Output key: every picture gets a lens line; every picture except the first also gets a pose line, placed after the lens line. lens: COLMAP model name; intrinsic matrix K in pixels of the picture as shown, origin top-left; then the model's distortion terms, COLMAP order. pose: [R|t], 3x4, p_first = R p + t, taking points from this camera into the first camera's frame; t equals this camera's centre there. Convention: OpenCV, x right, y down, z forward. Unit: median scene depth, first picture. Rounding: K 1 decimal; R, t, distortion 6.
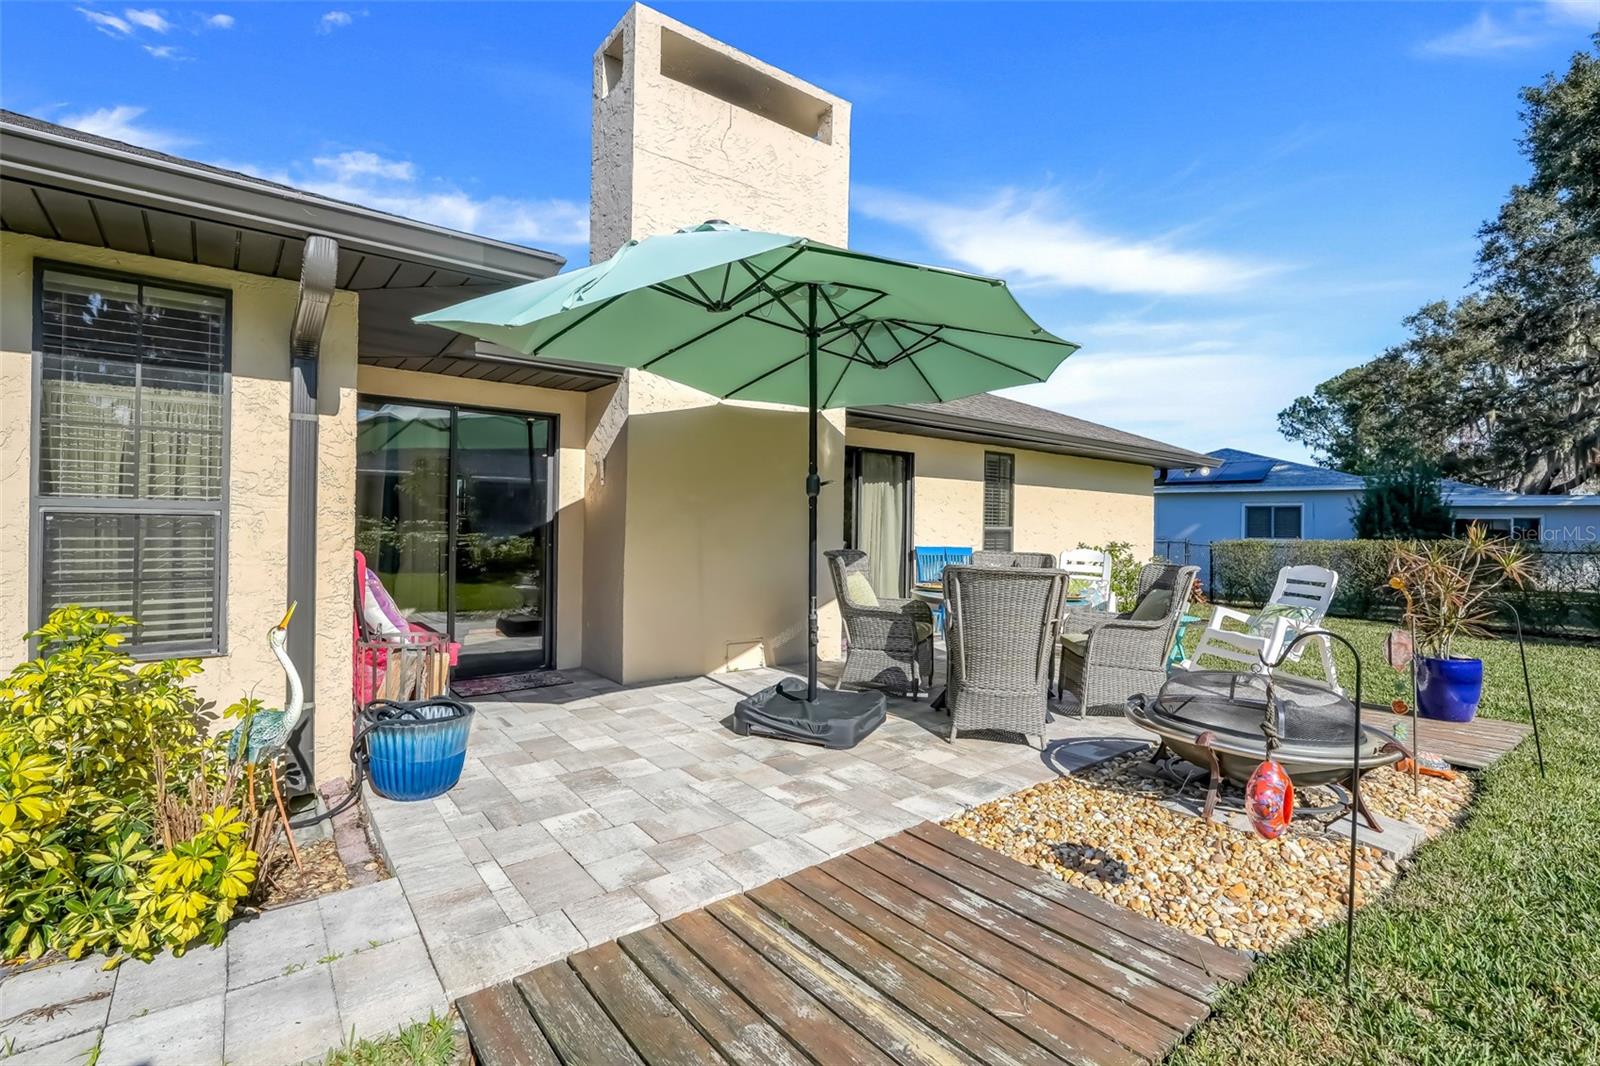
lens RADIAL K [[733.7, 0, 795.0], [0, 733.7, 533.2], [0, 0, 1]] dist [-0.000200, 0.000569]
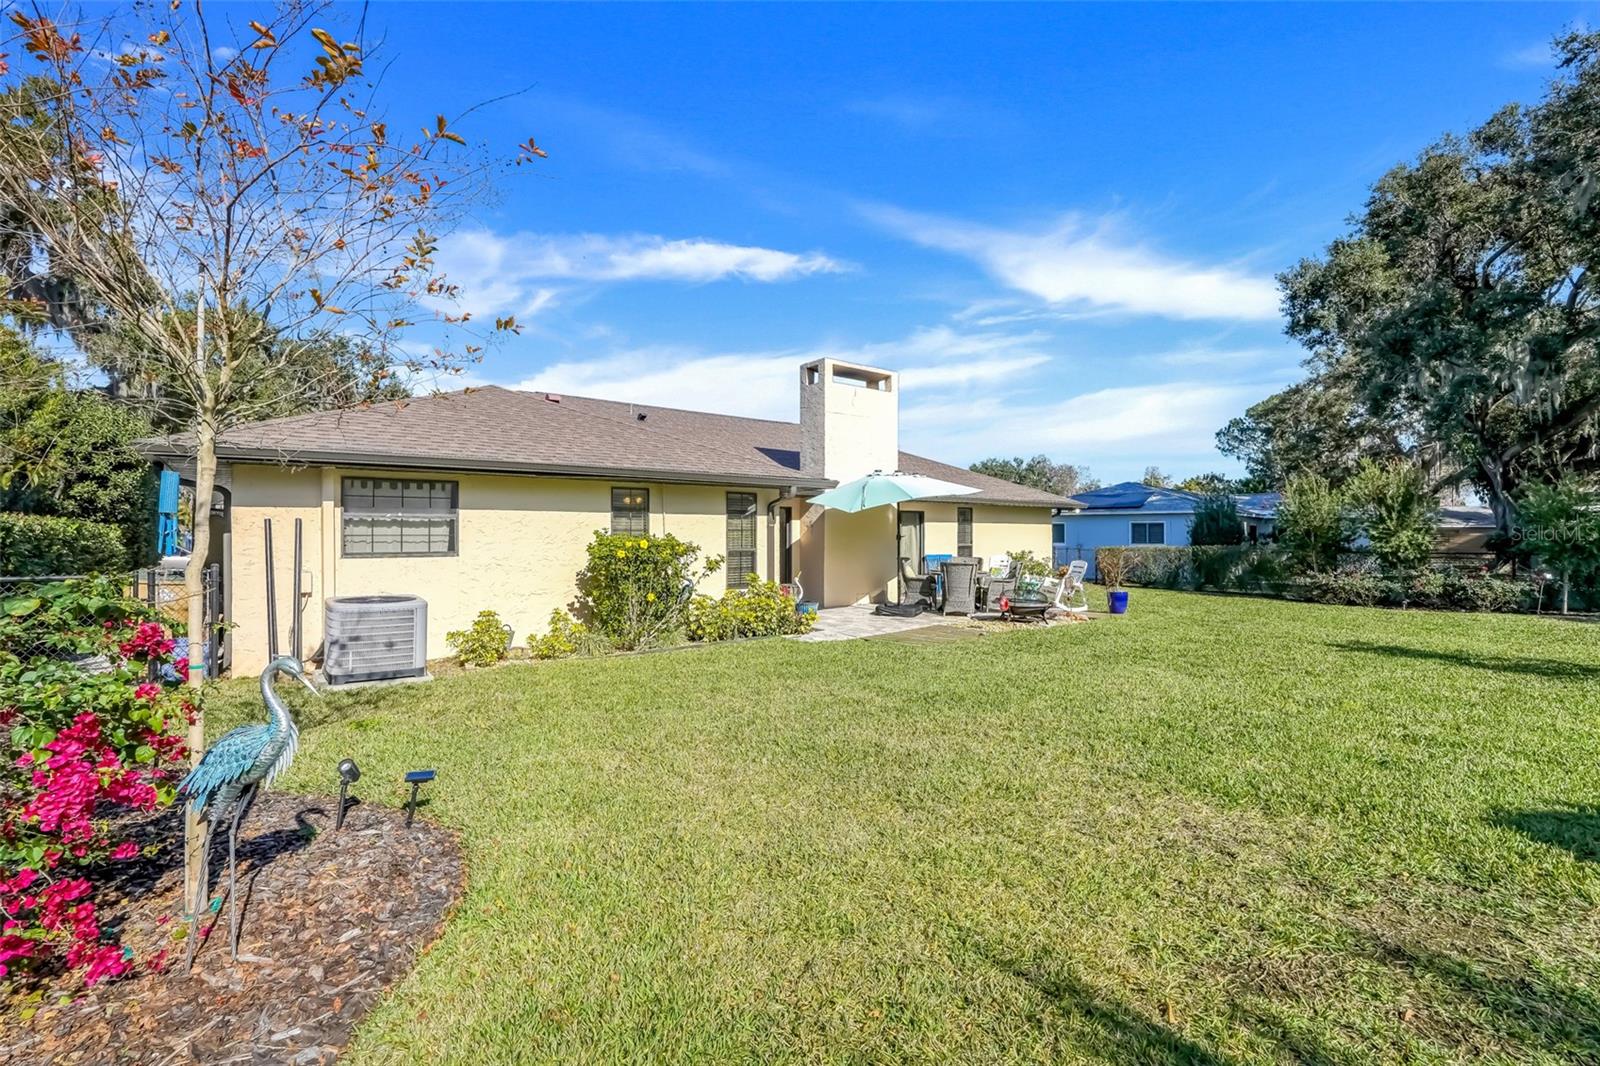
lens RADIAL K [[733.7, 0, 804.4], [0, 733.7, 534.4], [0, 0, 1]] dist [-0.000200, 0.000569]
pose [[0.999532, -0.013338, 0.027521, -0.245597], [0.013434, 0.999904, -0.003303, -0.037744], [-0.027474, 0.003671, 0.999616, -1.122755]]
